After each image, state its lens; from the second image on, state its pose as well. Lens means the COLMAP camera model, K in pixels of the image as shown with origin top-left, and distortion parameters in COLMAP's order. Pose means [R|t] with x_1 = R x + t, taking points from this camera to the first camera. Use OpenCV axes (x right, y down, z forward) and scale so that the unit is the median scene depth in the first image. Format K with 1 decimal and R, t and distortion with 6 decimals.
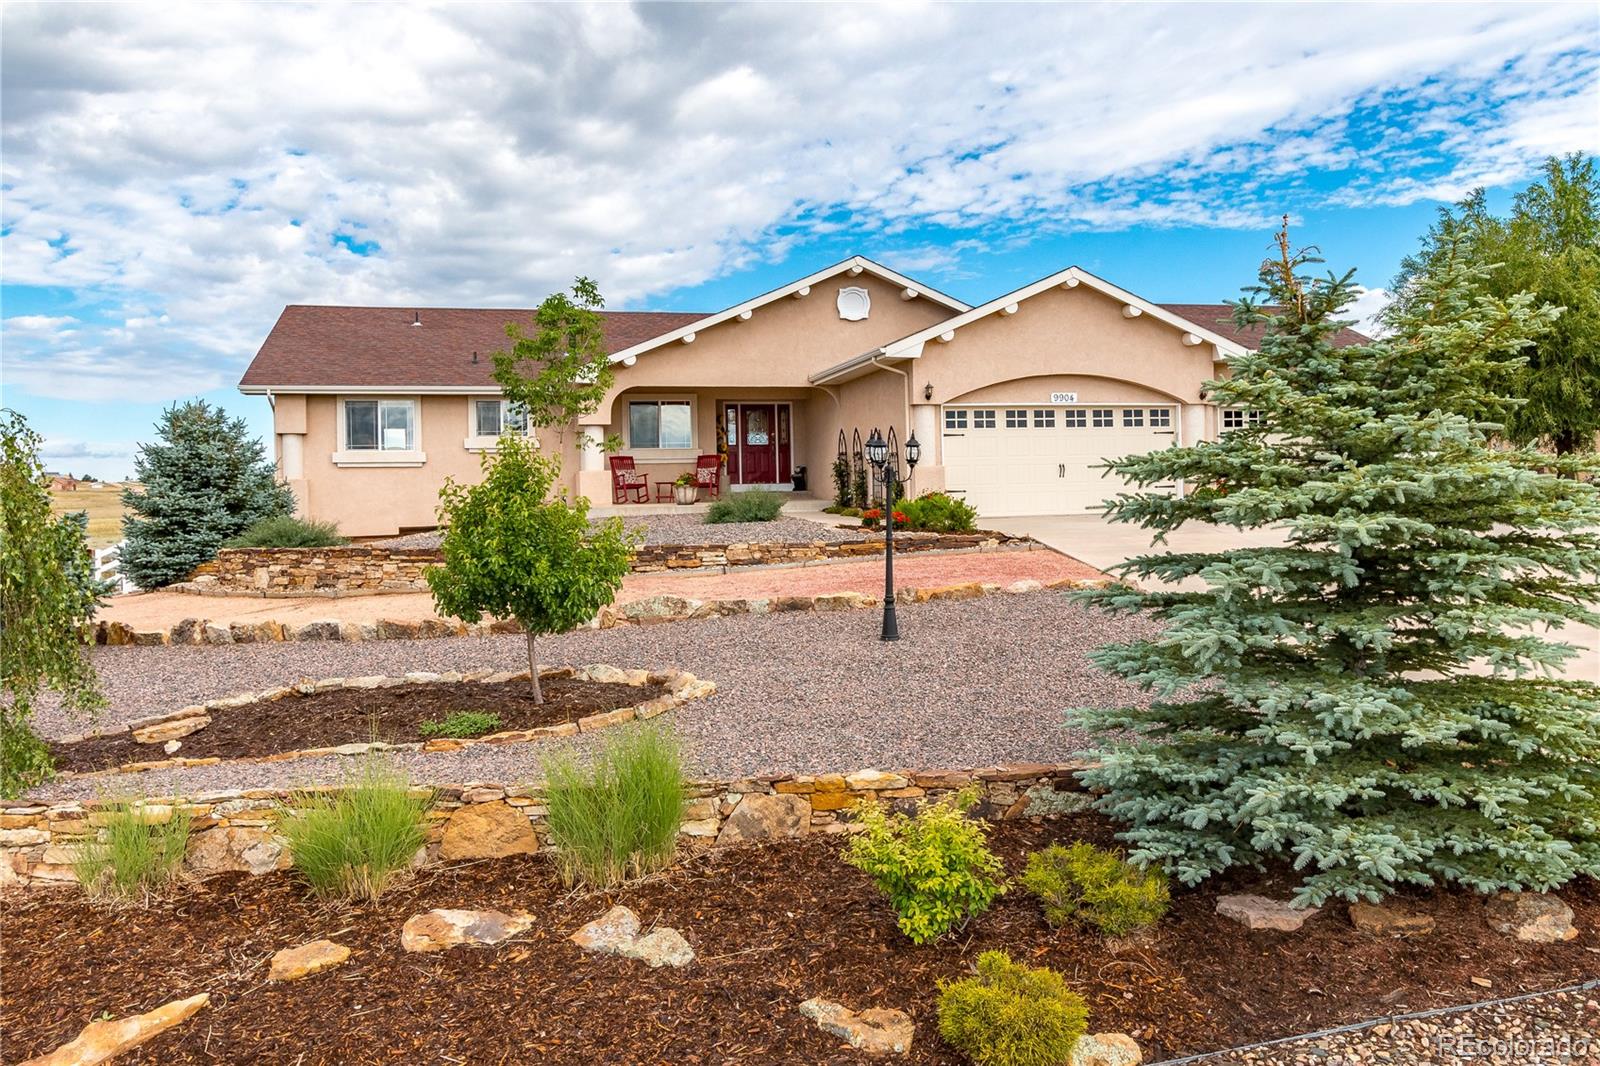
lens RADIAL K [[1113.3, 0, 800.0], [0, 1113.3, 533.0], [0, 0, 1]] dist [0.001210, 0.000230]
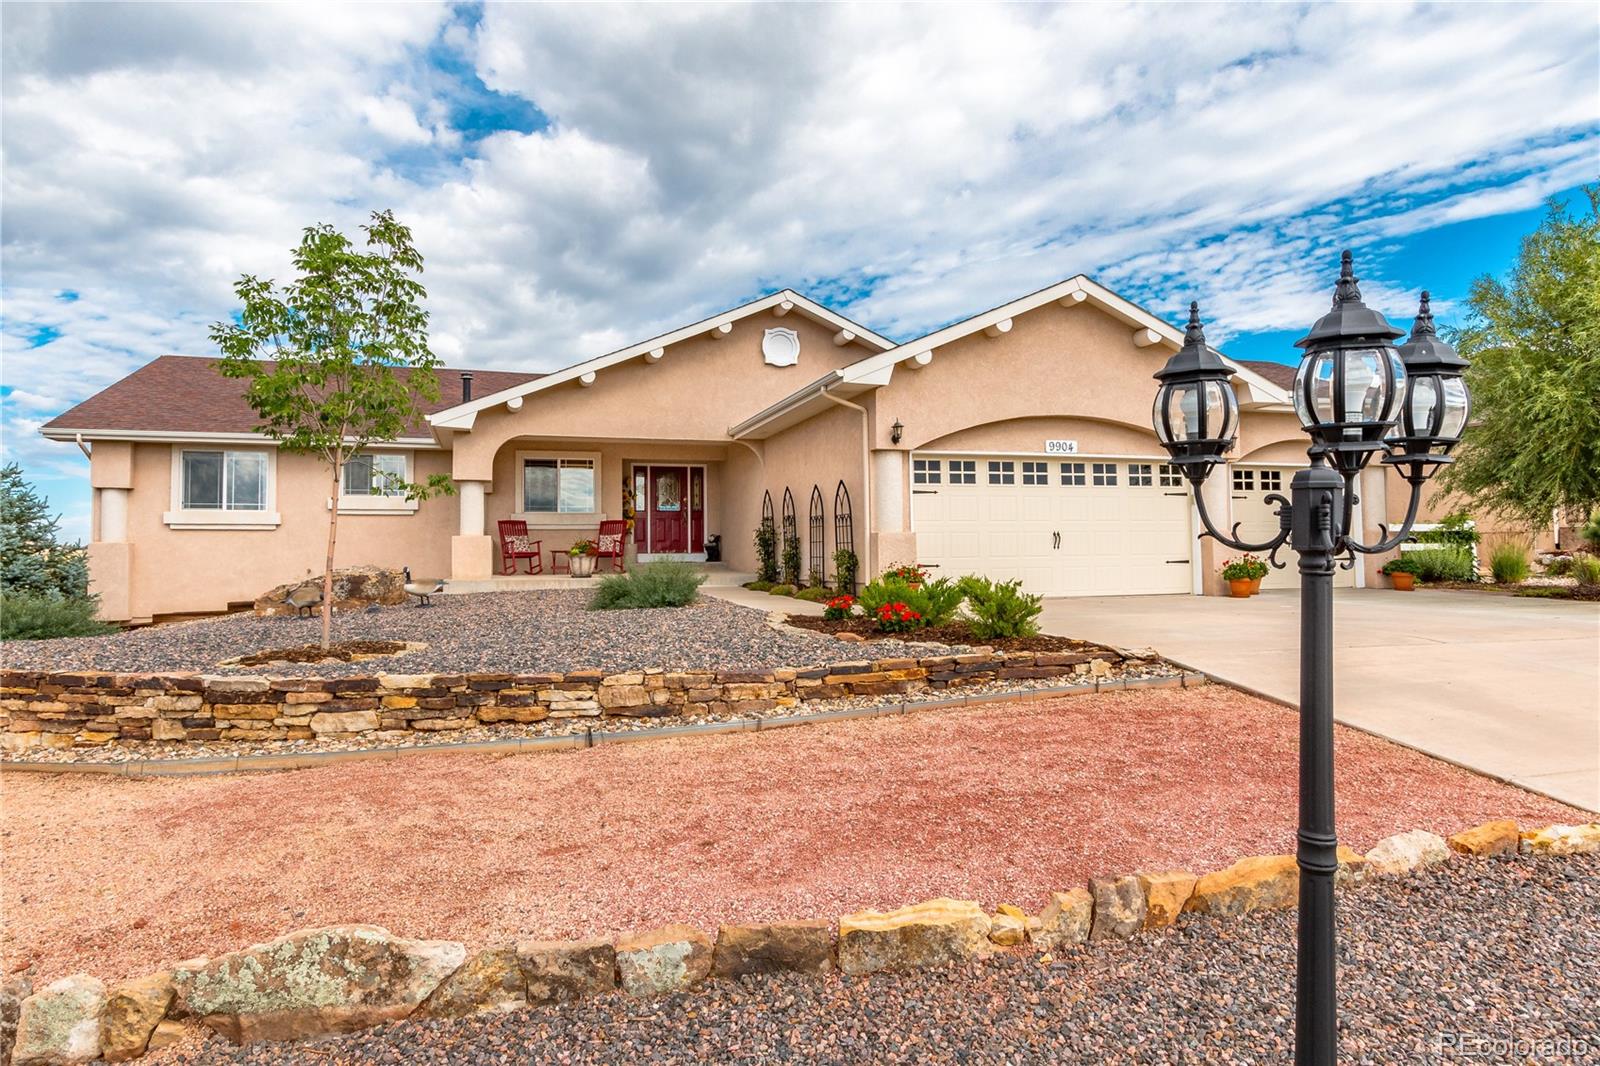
lens RADIAL K [[979.6, 0, 731.5], [0, 979.6, 464.6], [0, 0, 1]] dist [-0.000202, -0.001369]
pose [[0.999613, 0.011505, 0.025321, -0.011140], [-0.007992, 0.990853, -0.134707, -0.014164], [-0.026639, 0.134453, 0.990562, 0.319218]]
